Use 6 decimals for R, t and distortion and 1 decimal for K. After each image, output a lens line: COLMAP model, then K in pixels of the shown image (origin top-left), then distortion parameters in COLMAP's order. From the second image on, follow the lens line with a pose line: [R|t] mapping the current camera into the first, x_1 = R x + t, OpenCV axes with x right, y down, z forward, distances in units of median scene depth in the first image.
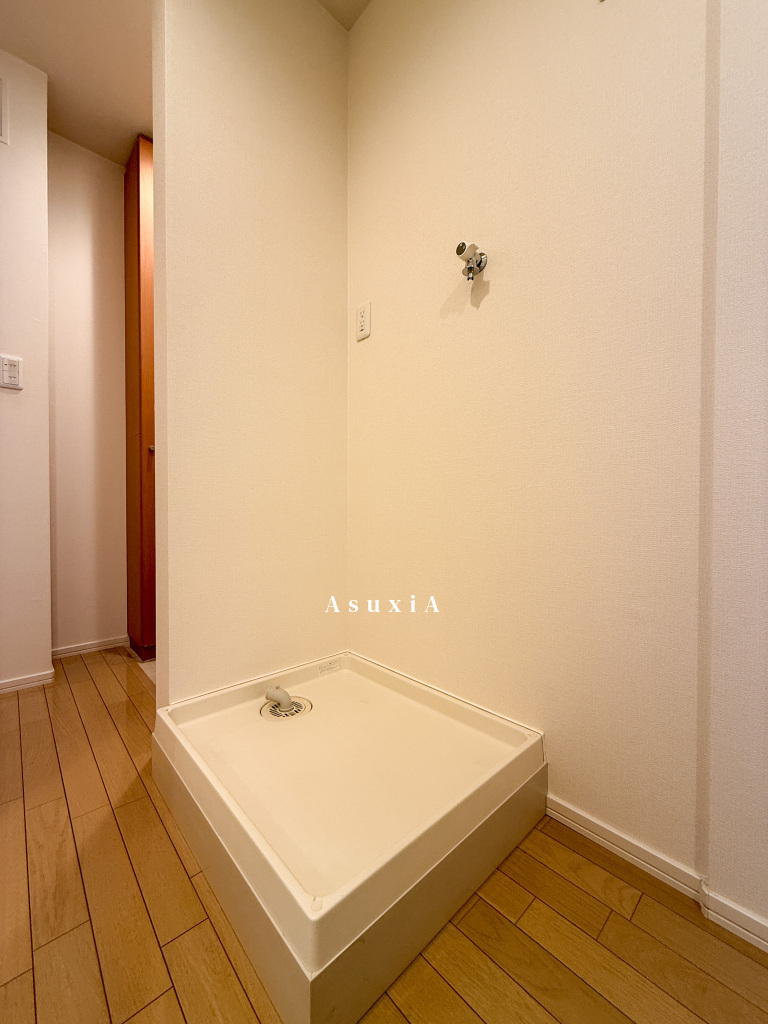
lens RADIAL K [[406.6, 0, 384.0], [0, 406.6, 512.0], [0, 0, 1]] dist [-0.000042, 0.000012]
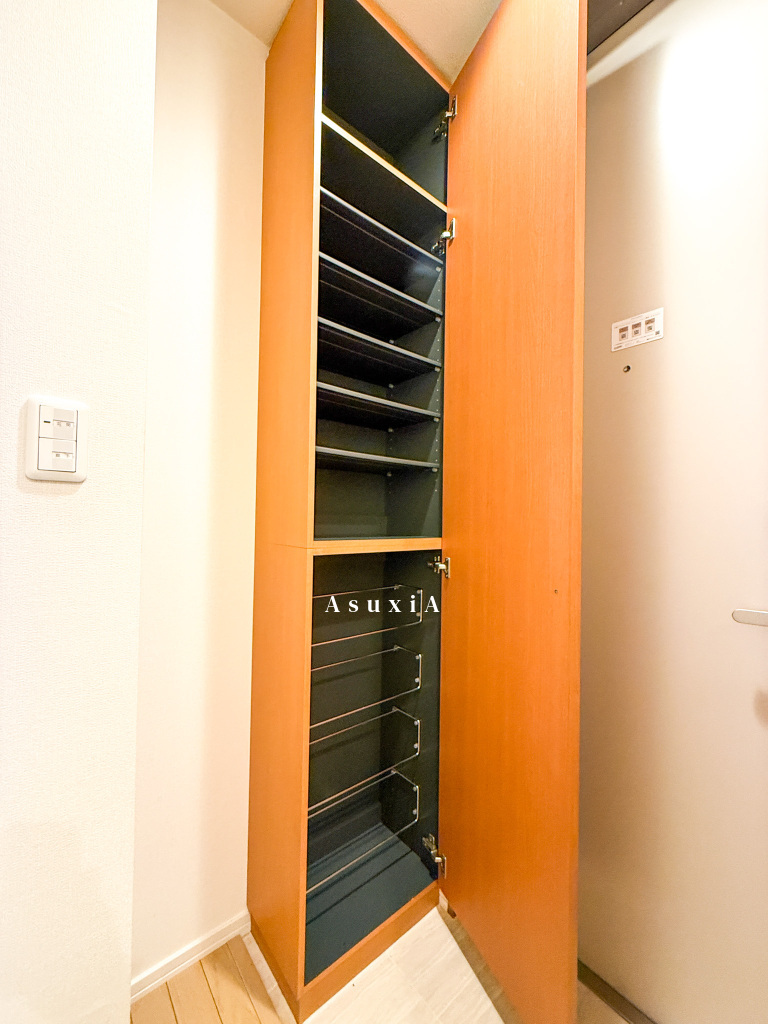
lens RADIAL K [[406.6, 0, 384.0], [0, 406.6, 512.0], [0, 0, 1]] dist [-0.000042, 0.000012]
pose [[0.998153, 0.023061, -0.056197, -0.567590], [-0.024472, 0.999399, -0.024535, -0.266433], [0.055598, 0.025865, 0.998118, 0.613289]]
